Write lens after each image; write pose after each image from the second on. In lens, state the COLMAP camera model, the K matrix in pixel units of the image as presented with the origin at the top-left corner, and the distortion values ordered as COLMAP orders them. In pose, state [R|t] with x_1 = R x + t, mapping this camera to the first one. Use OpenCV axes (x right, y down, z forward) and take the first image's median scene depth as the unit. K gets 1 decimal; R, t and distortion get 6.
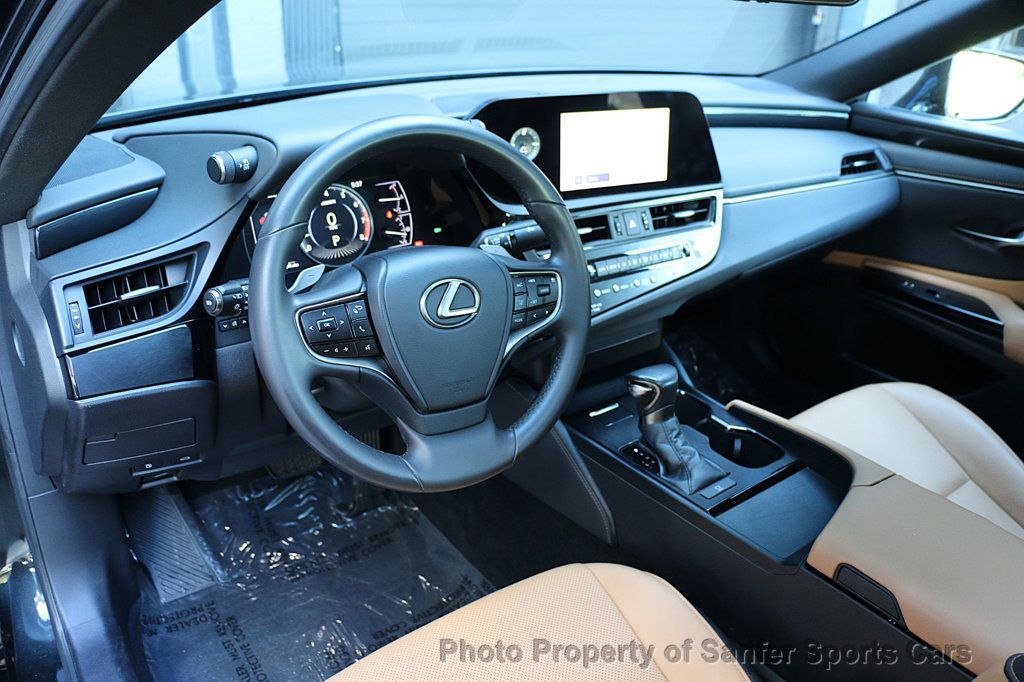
lens RADIAL K [[806.3, 0, 514.7], [0, 806.3, 345.2], [0, 0, 1]] dist [-0.126354, 0.010606]
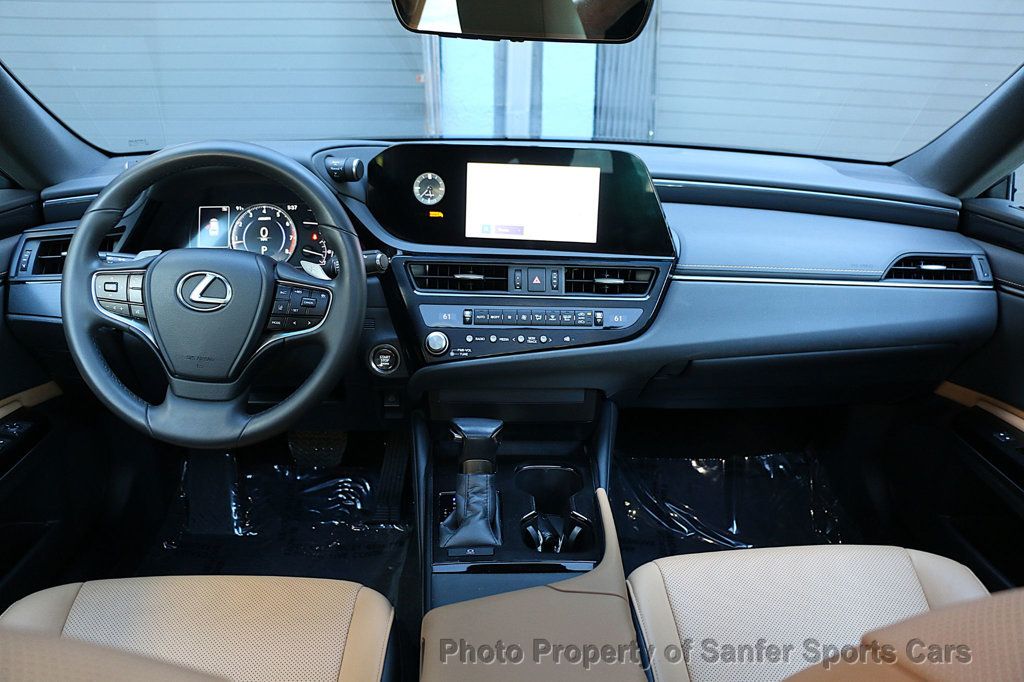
lens RADIAL K [[806.3, 0, 507.8], [0, 806.3, 335.4], [0, 0, 1]] dist [-0.126354, 0.010606]
pose [[0.837174, 0.170623, -0.519642, 0.693513], [-0.237017, 0.969426, -0.063539, -0.015850], [0.492913, 0.176357, 0.852018, 0.168392]]
